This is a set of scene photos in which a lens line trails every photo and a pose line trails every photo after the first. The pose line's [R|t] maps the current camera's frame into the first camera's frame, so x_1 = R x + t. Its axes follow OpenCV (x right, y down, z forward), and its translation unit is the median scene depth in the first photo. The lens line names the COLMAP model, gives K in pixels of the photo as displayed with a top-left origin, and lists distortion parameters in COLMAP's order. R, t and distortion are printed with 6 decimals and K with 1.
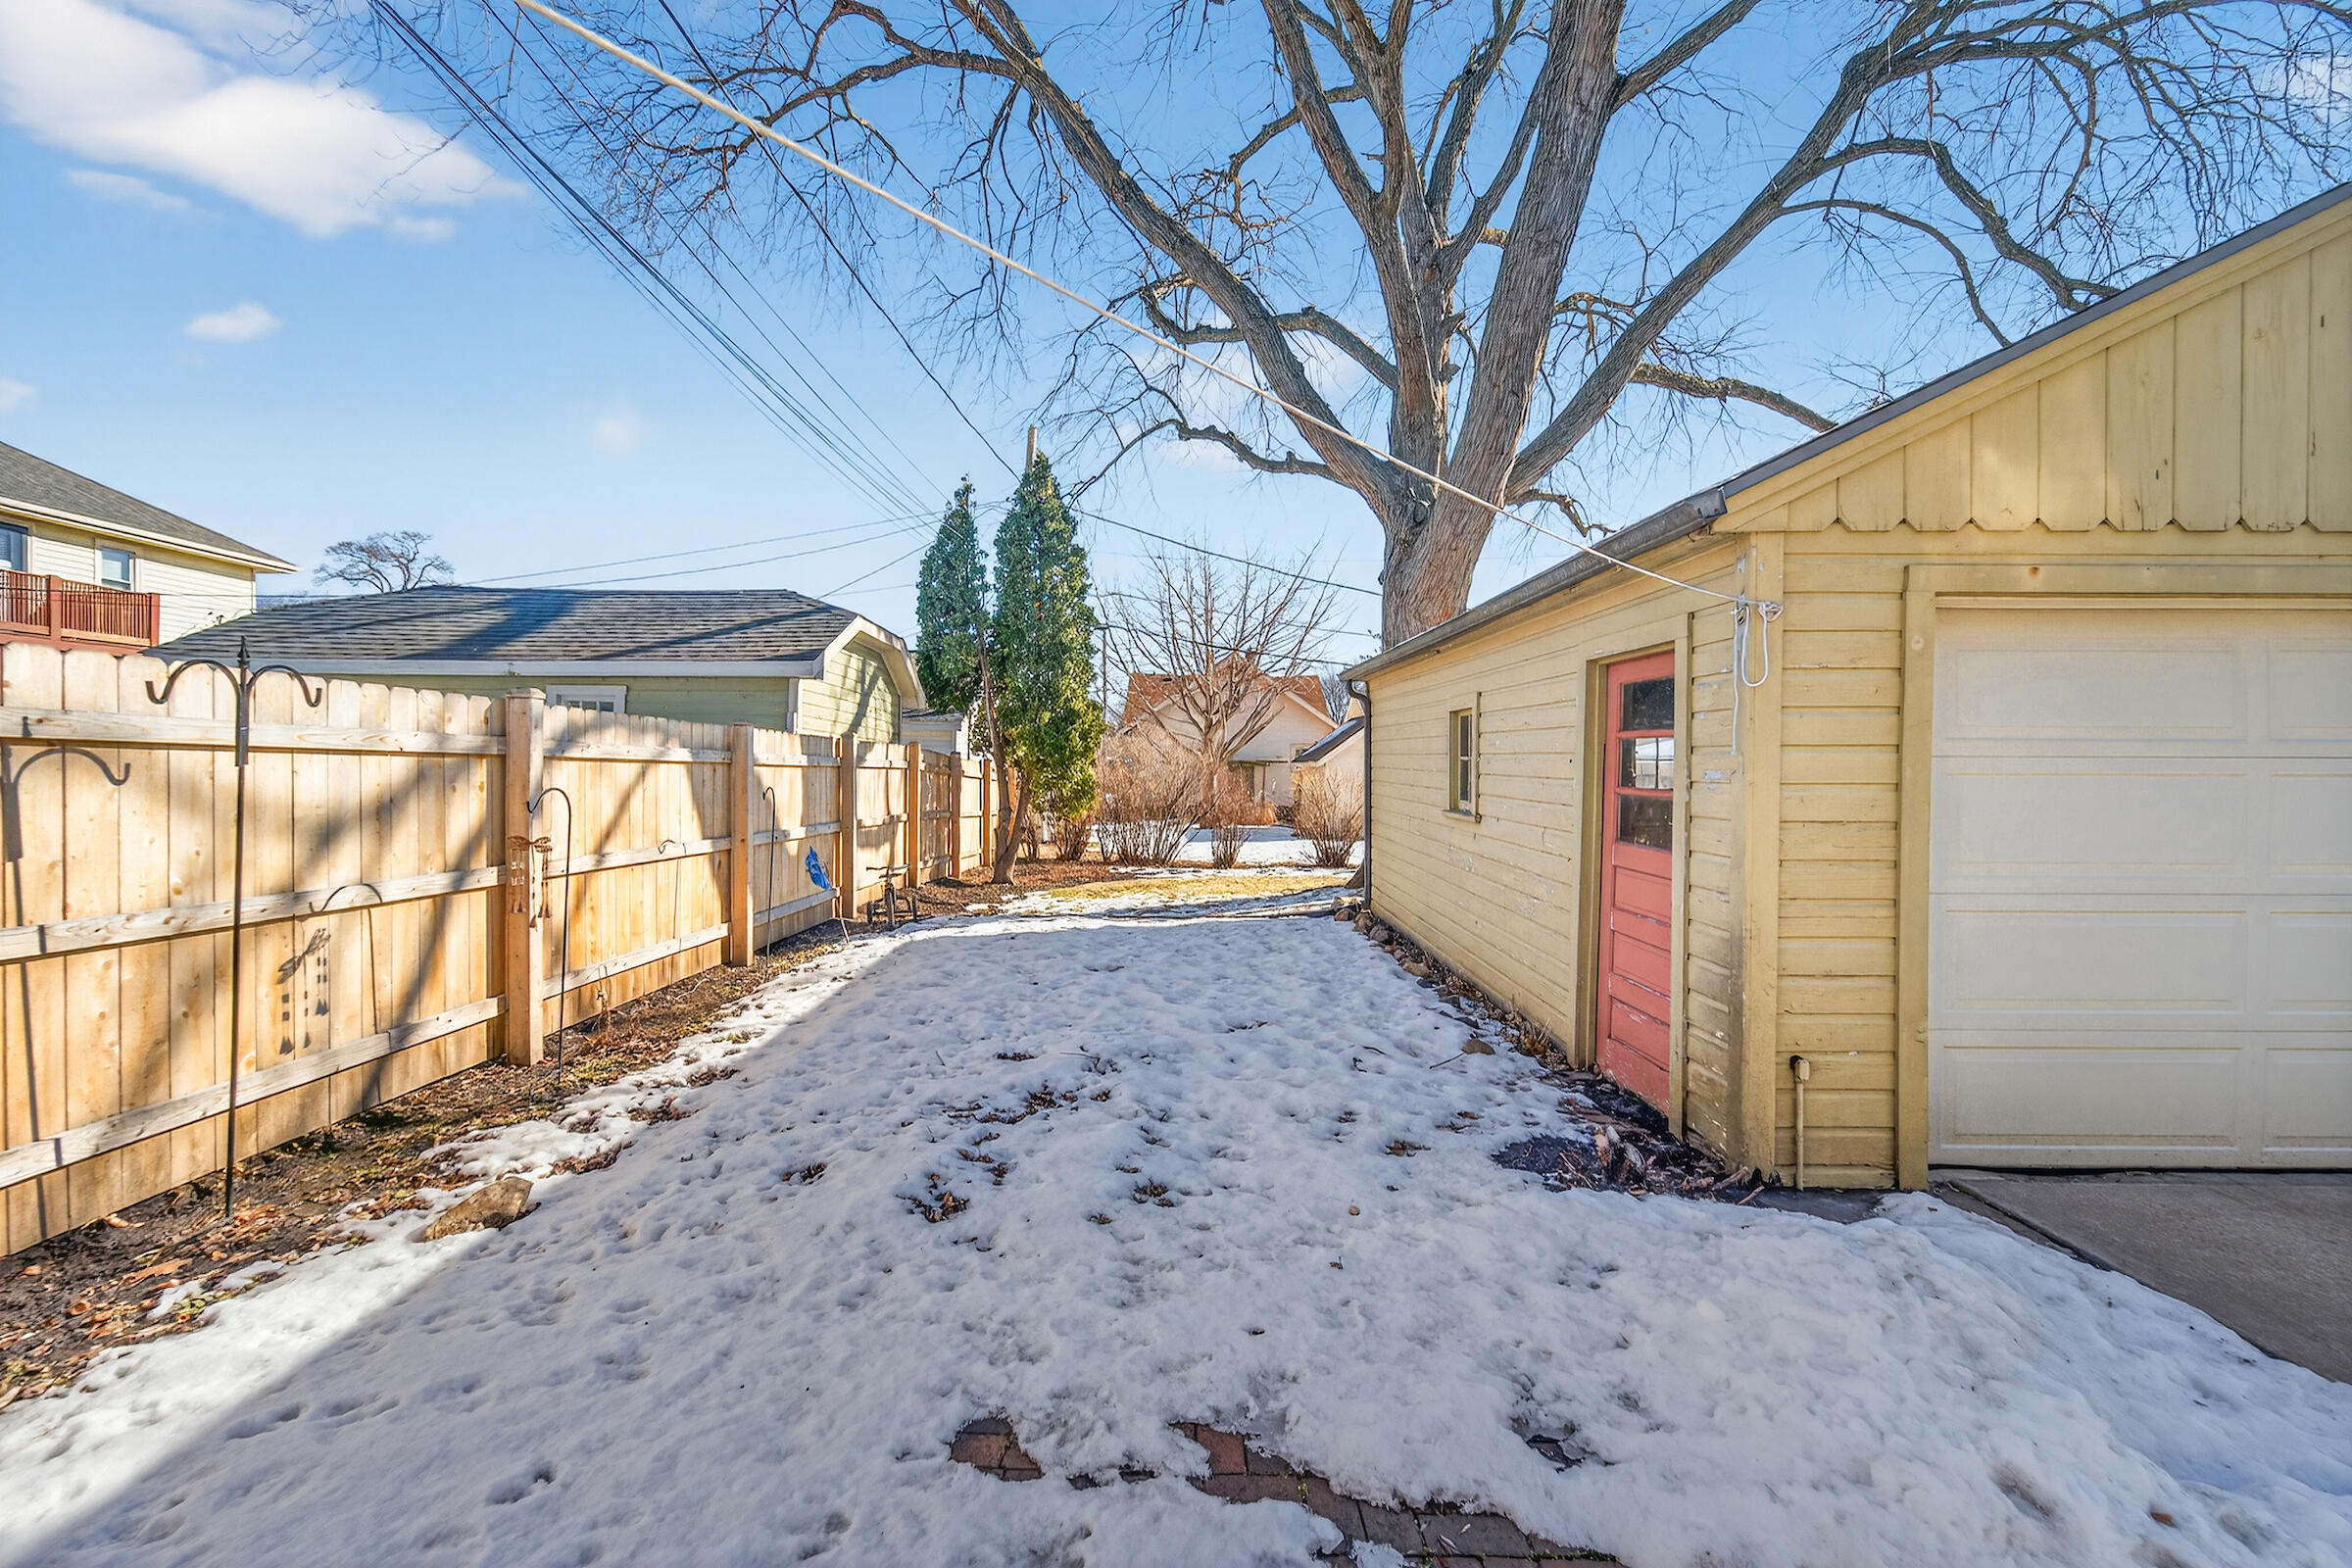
lens RADIAL K [[1065.4, 0, 1182.5], [0, 1065.4, 775.1], [0, 0, 1]] dist [0.058588, 0.000179]
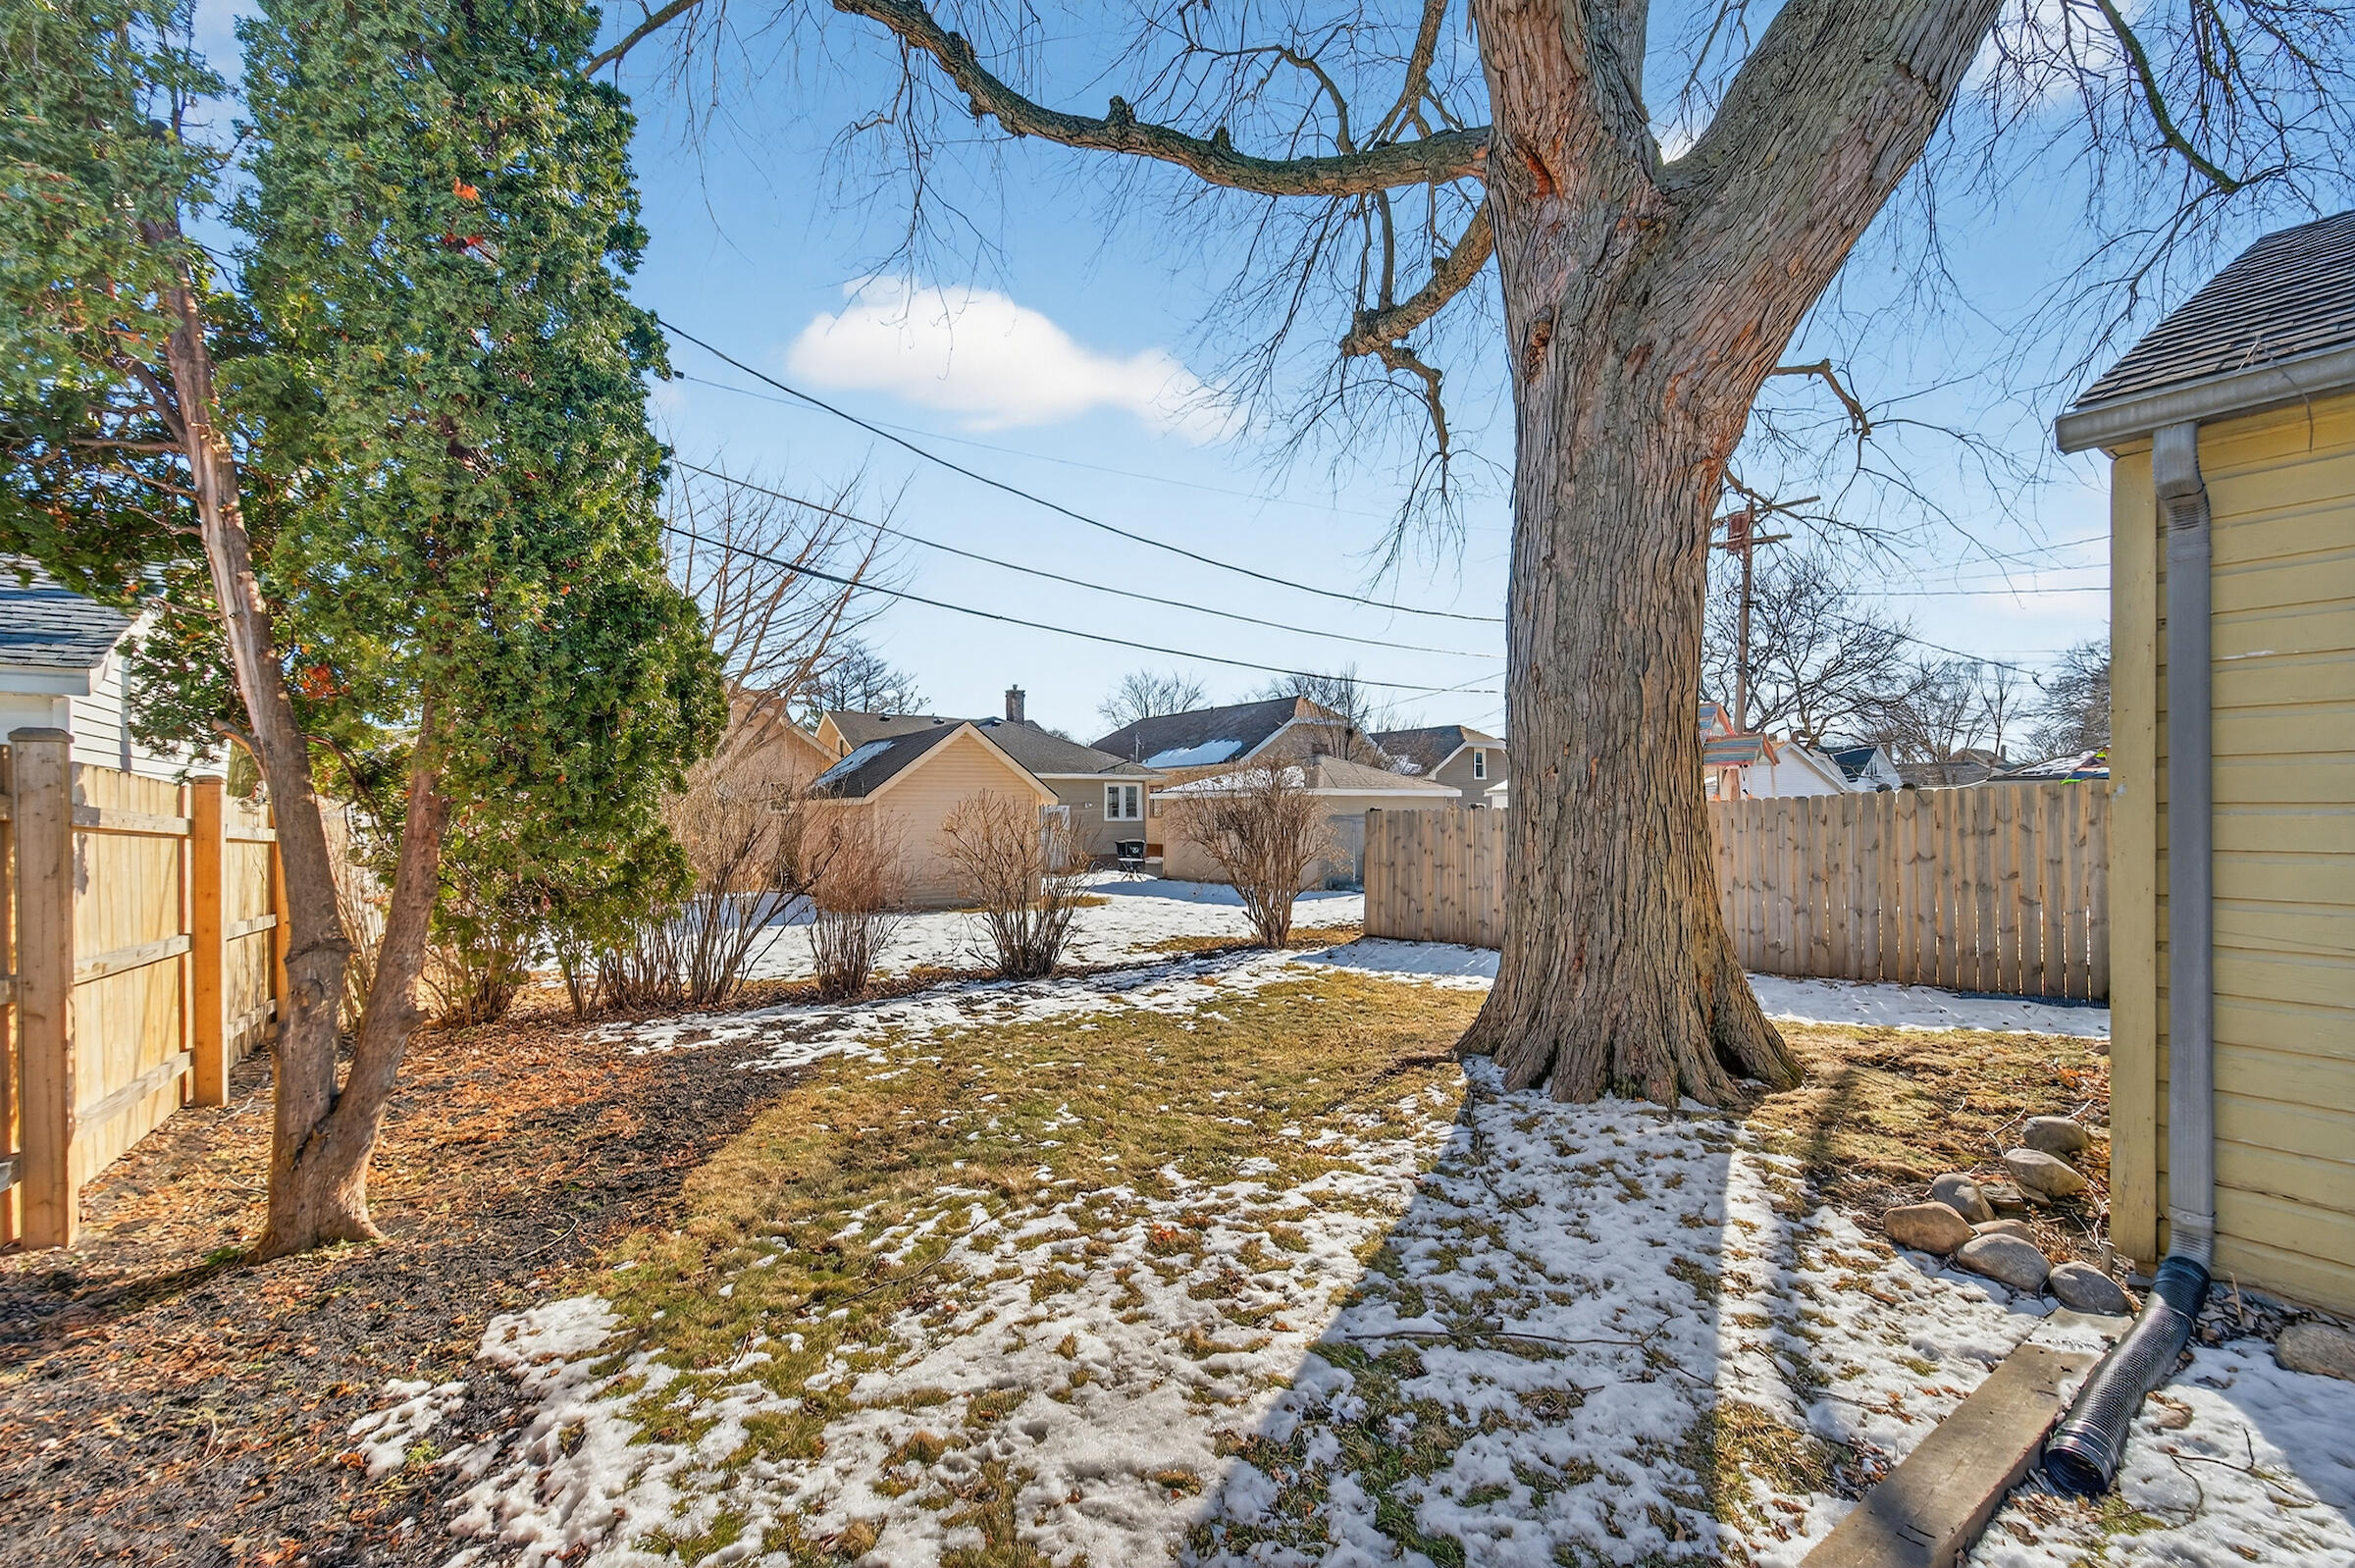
lens RADIAL K [[992.4, 0, 1176.3], [0, 992.4, 811.6], [0, 0, 1]] dist [0.007608, 0.000291]
pose [[0.819331, -0.015642, 0.573108, -0.127011], [0.015160, 0.999869, 0.005617, -0.001120], [-0.573121, 0.004086, 0.819461, 0.639193]]
